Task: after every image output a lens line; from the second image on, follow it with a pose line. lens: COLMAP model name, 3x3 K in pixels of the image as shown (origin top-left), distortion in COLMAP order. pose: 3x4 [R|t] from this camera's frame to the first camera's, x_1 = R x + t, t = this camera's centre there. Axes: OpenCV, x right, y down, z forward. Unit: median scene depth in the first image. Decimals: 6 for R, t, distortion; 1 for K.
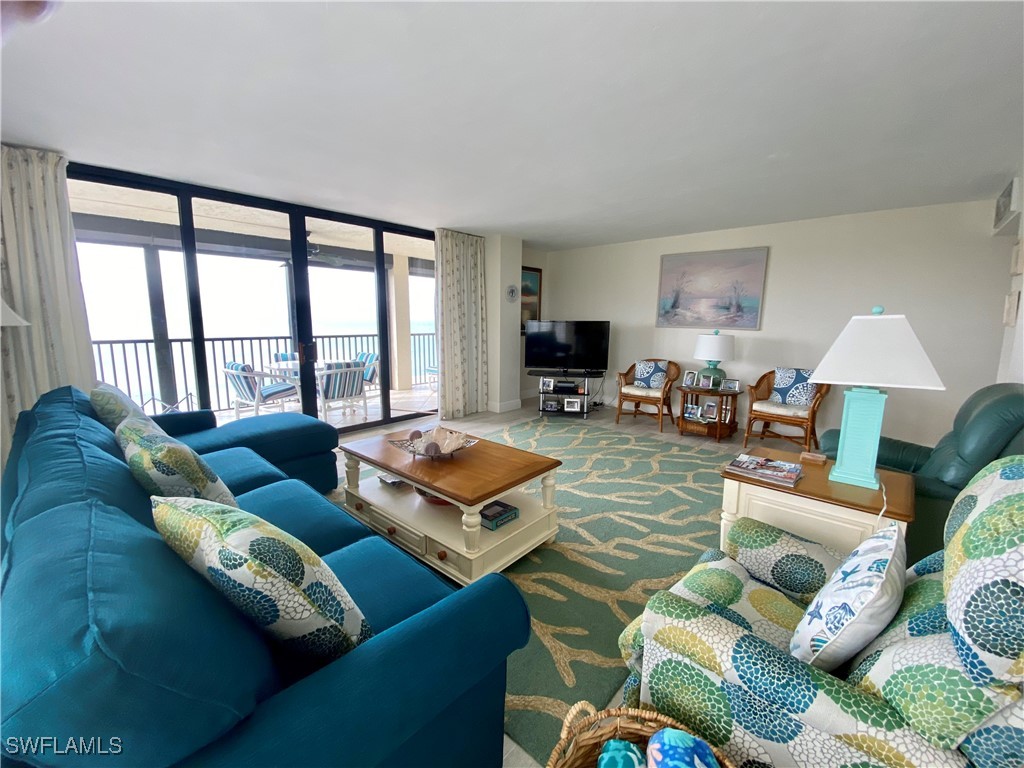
lens RADIAL K [[413.1, 0, 508.8], [0, 413.1, 383.0], [0, 0, 1]] dist [0.021202, -0.023258]
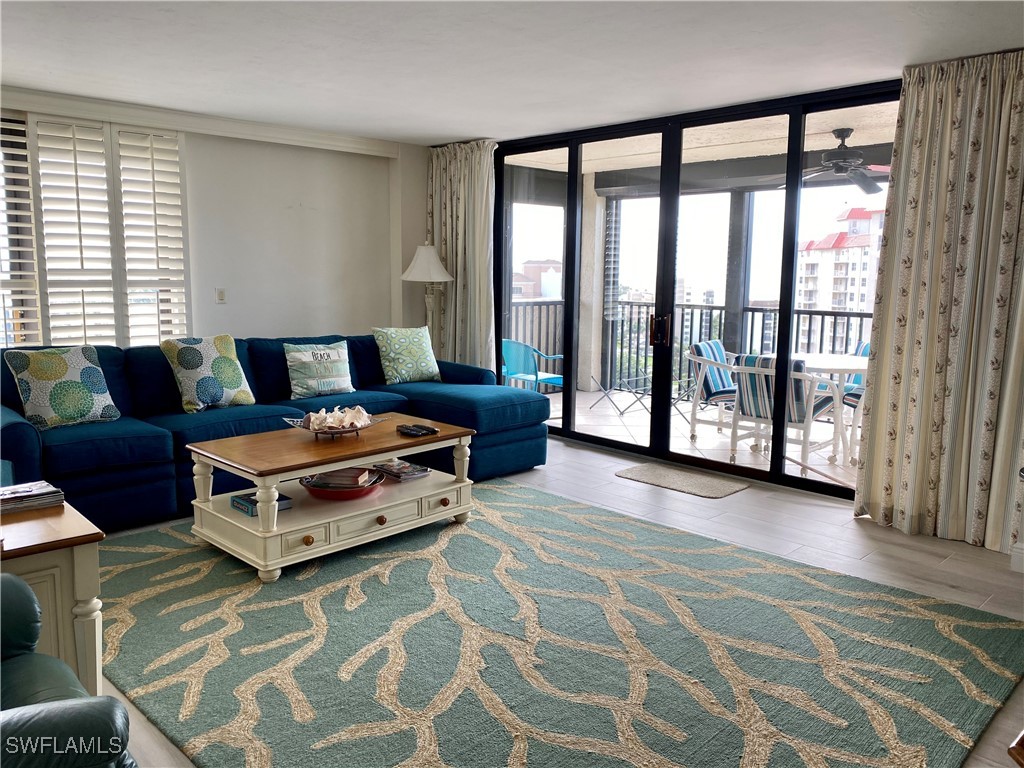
lens RADIAL K [[787.3, 0, 506.7], [0, 787.3, 381.6], [0, 0, 1]] dist [0.007648, -0.001353]
pose [[-0.063837, 0.128640, -0.989635, 0.898745], [-0.163373, 0.976932, 0.137527, -0.141022], [0.984497, 0.170459, -0.041349, 0.905736]]
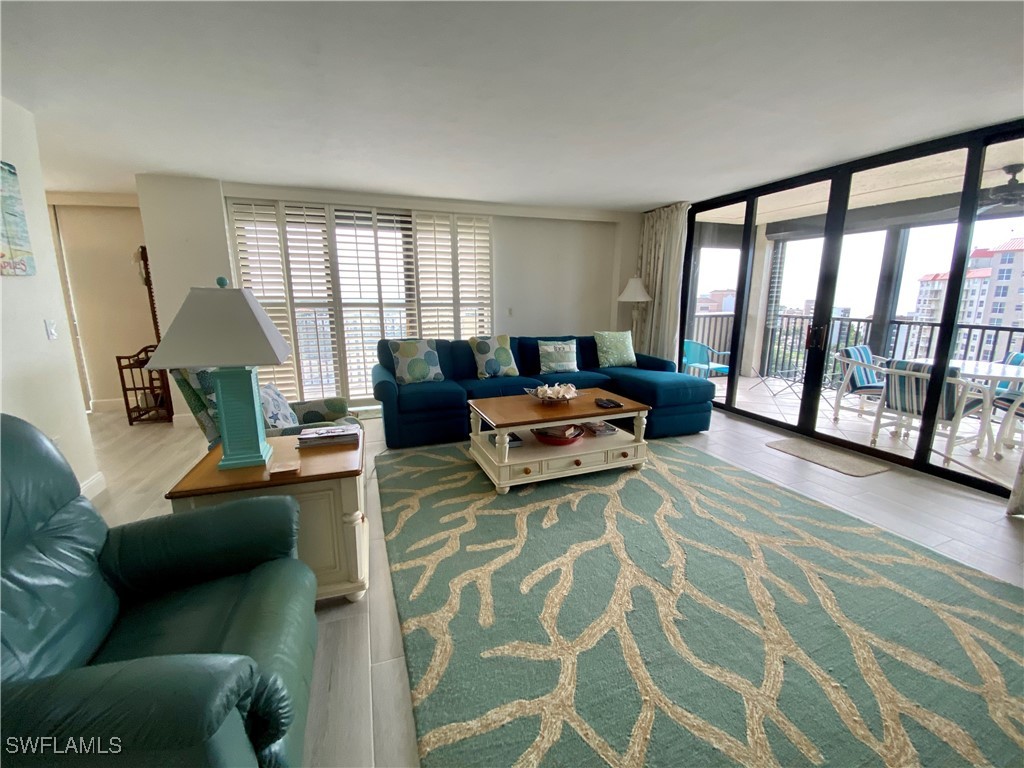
lens RADIAL K [[413.1, 0, 508.8], [0, 413.1, 383.0], [0, 0, 1]] dist [0.021202, -0.023258]
pose [[-0.469100, 0.169402, -0.866745, 0.658393], [-0.137467, 0.955462, 0.261142, -0.134491], [0.872380, 0.241651, -0.424920, 0.917061]]
